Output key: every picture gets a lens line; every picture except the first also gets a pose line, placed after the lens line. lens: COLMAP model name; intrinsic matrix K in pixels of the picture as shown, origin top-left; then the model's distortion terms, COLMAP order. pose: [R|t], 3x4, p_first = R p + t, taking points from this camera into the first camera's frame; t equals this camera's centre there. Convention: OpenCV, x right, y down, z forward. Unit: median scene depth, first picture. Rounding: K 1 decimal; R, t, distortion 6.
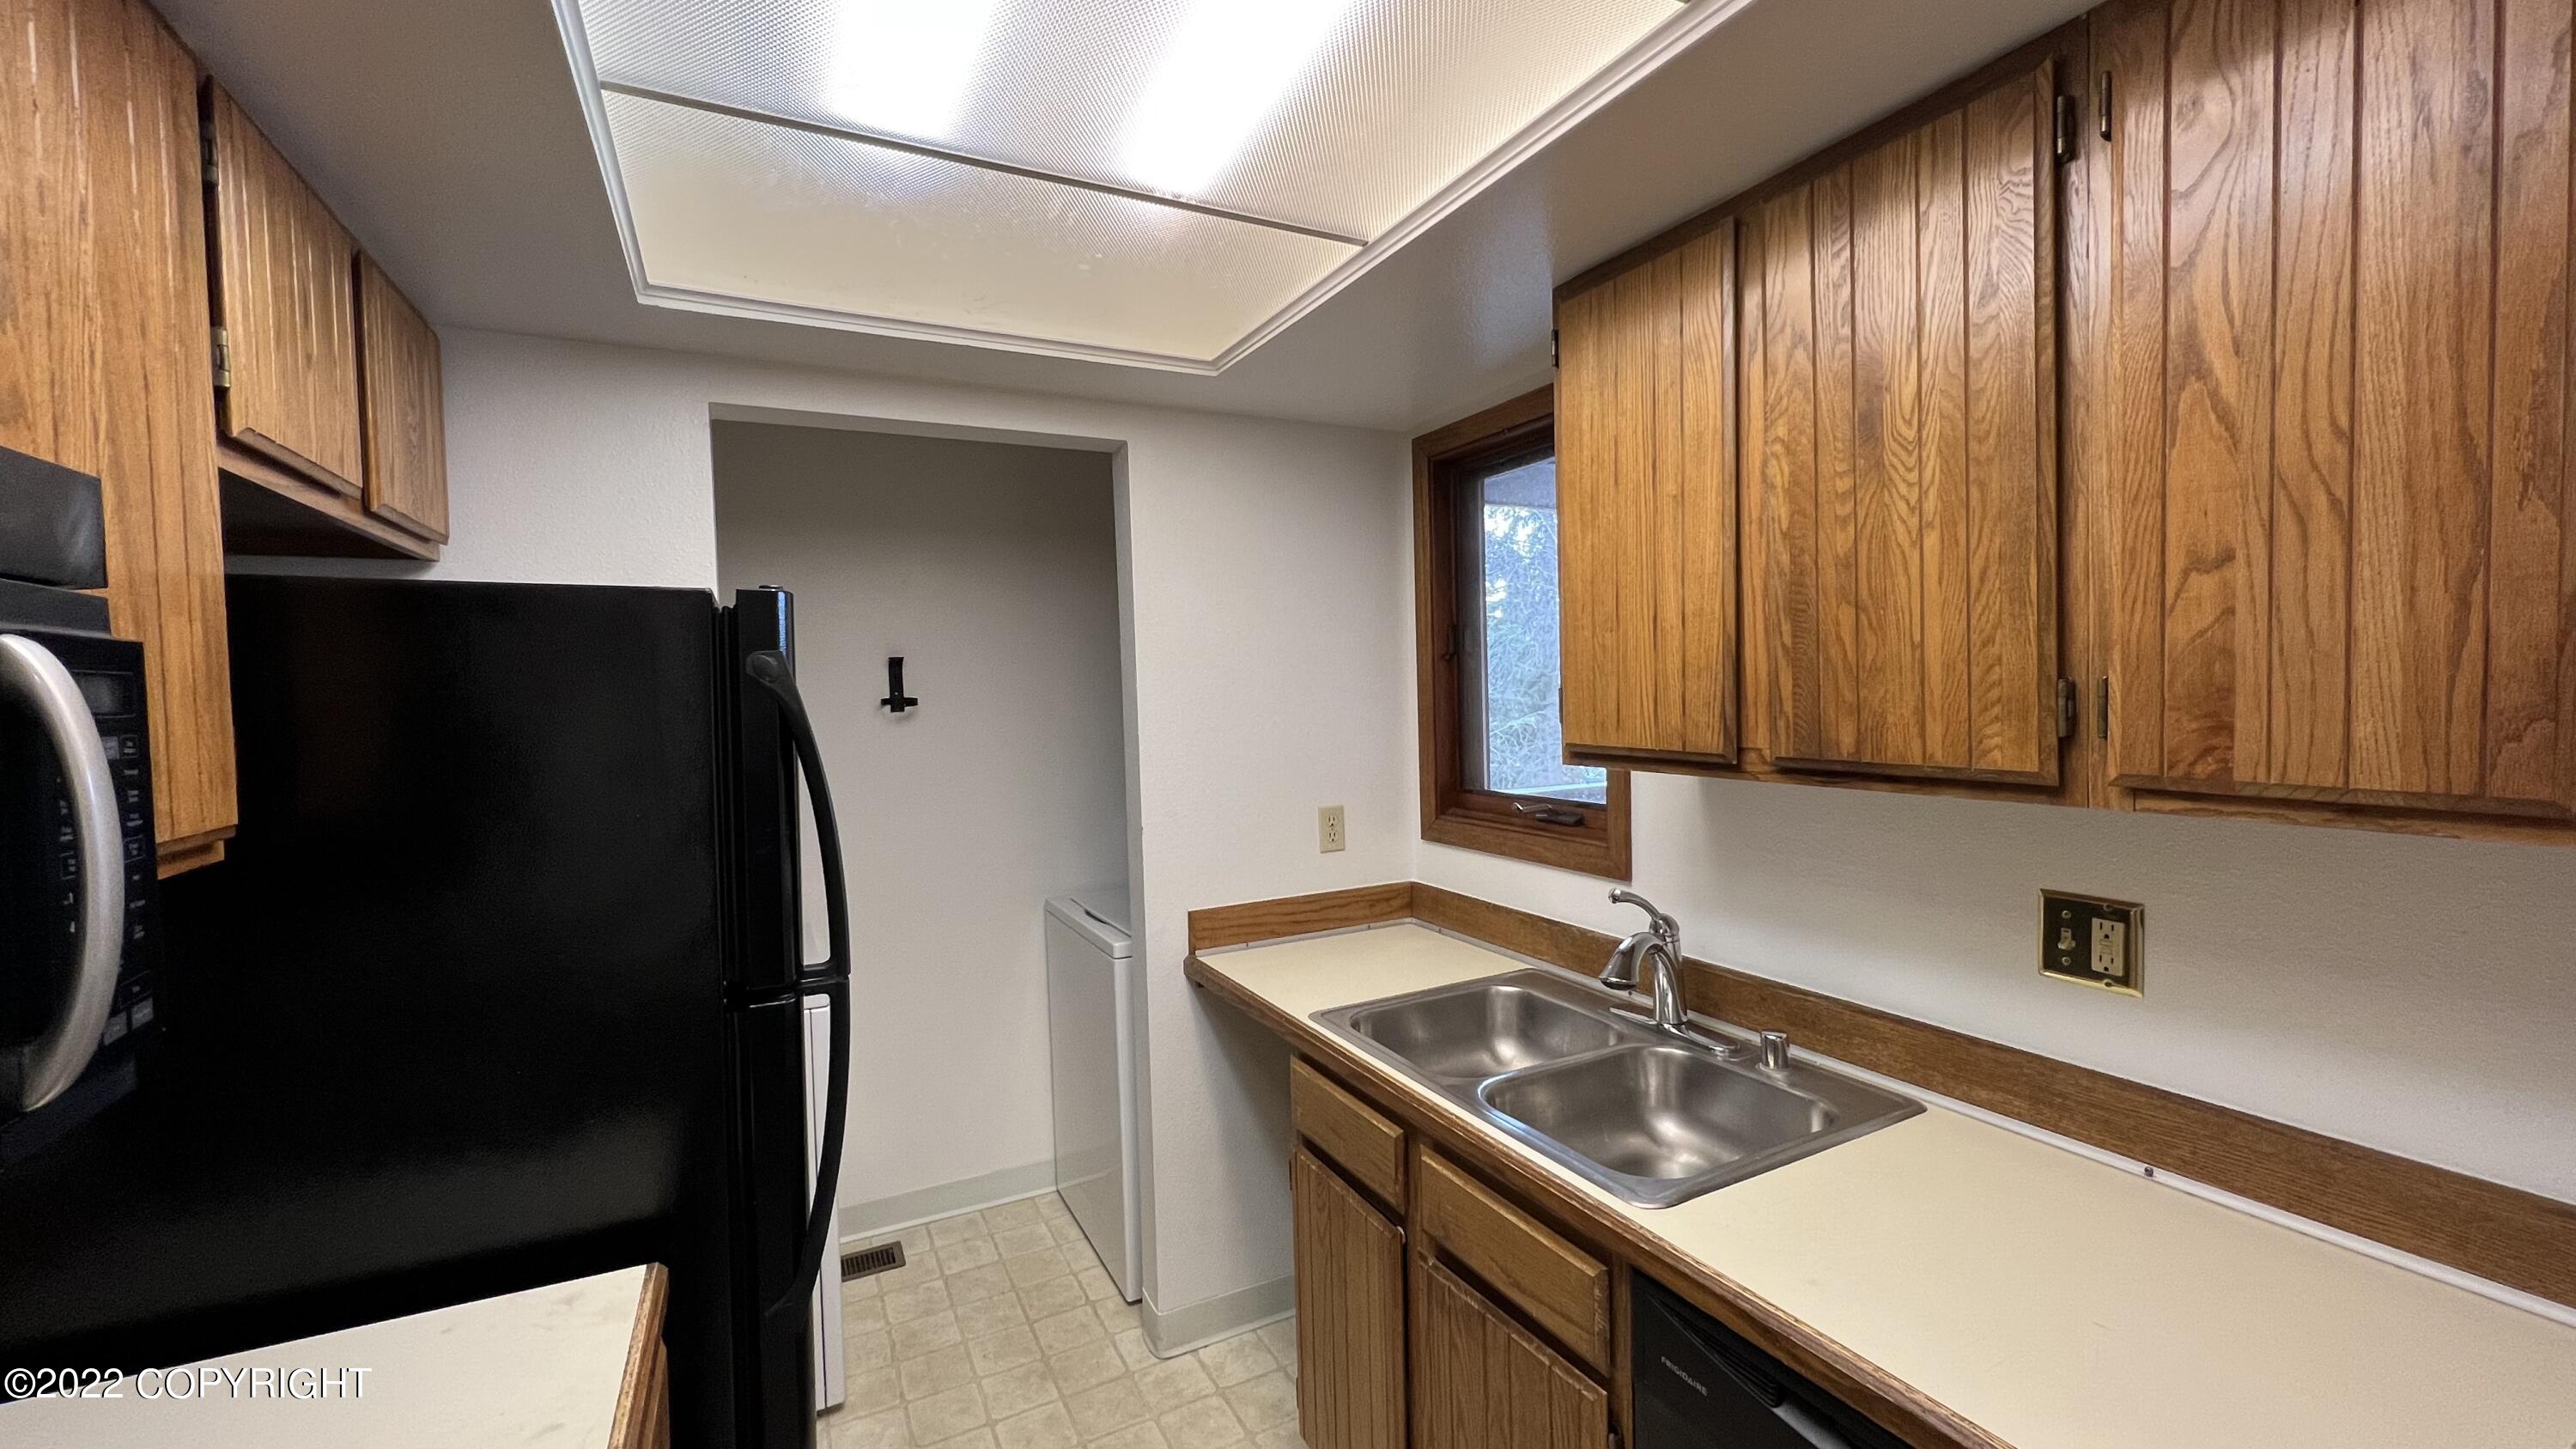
lens RADIAL K [[1033.2, 0, 1291.0], [0, 1033.2, 723.8], [0, 0, 1]] dist [0.005705, -0.000119]
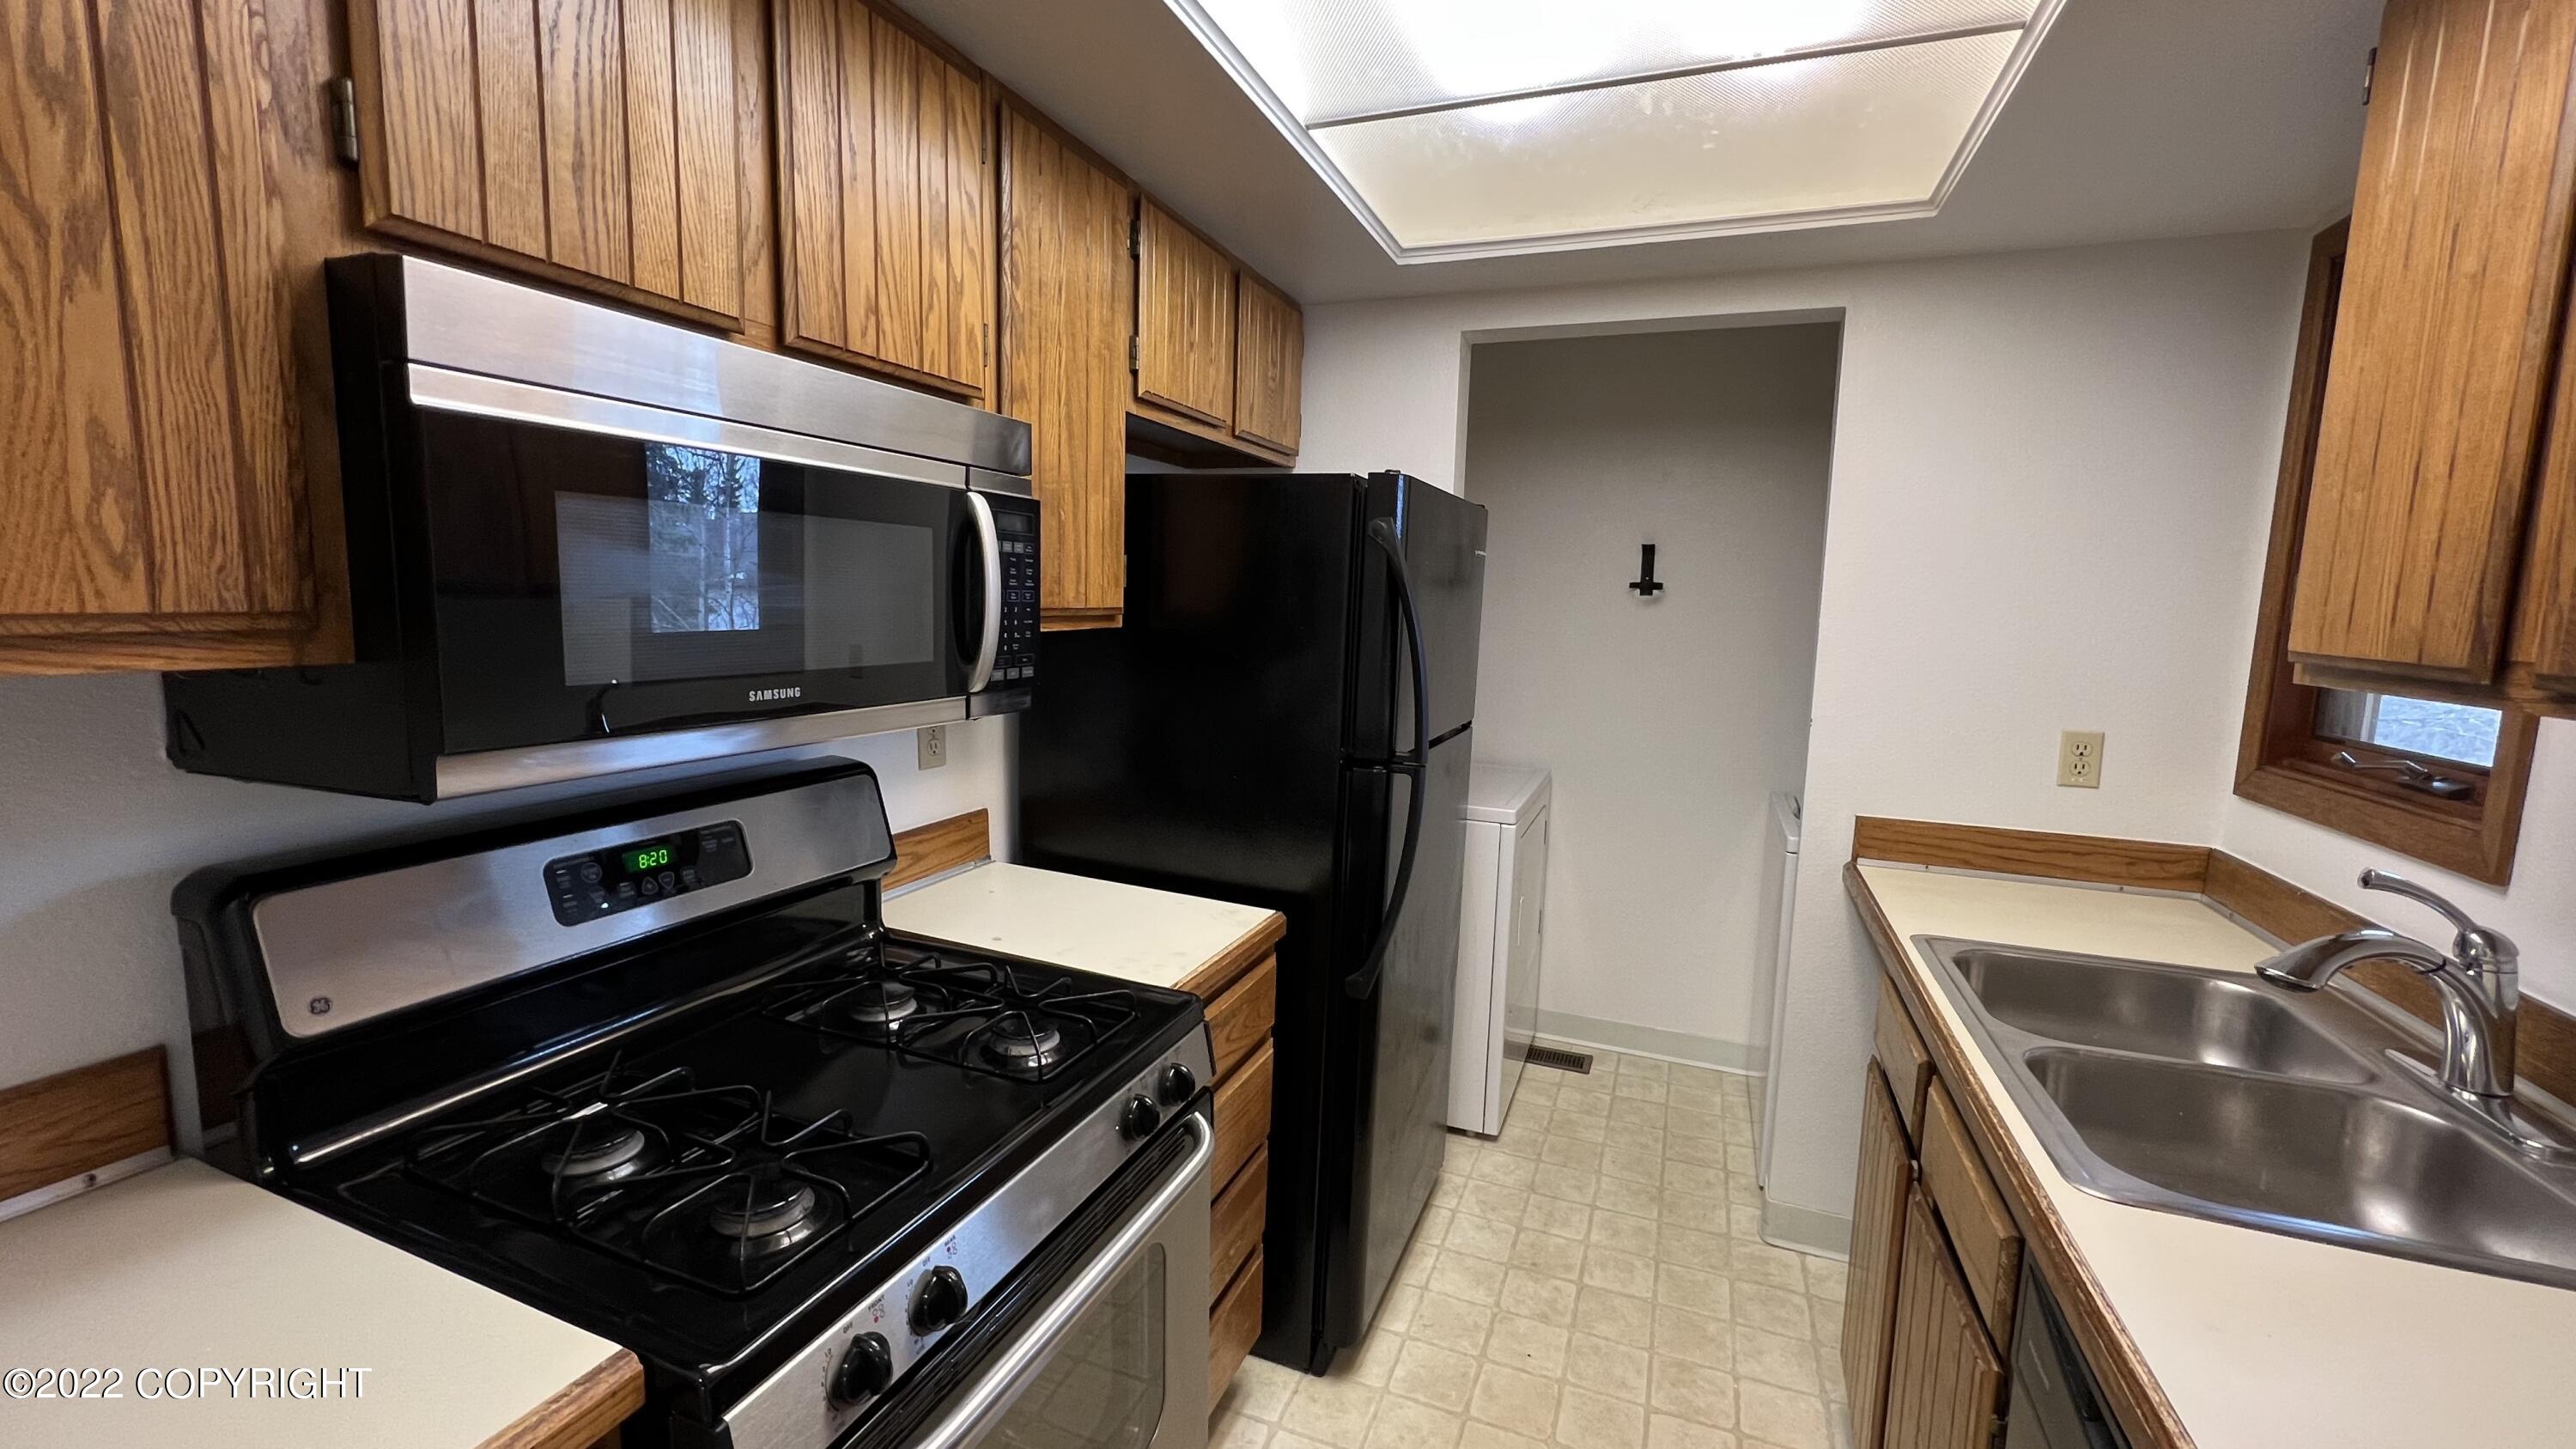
lens RADIAL K [[1034.3, 0, 1287.1], [0, 1034.3, 721.7], [0, 0, 1]] dist [0.000421, 0.000397]
pose [[0.652682, 0.137932, -0.744970, 0.363671], [-0.073910, 0.990190, 0.118582, 0.034470], [0.754018, -0.022336, 0.656474, -0.007482]]
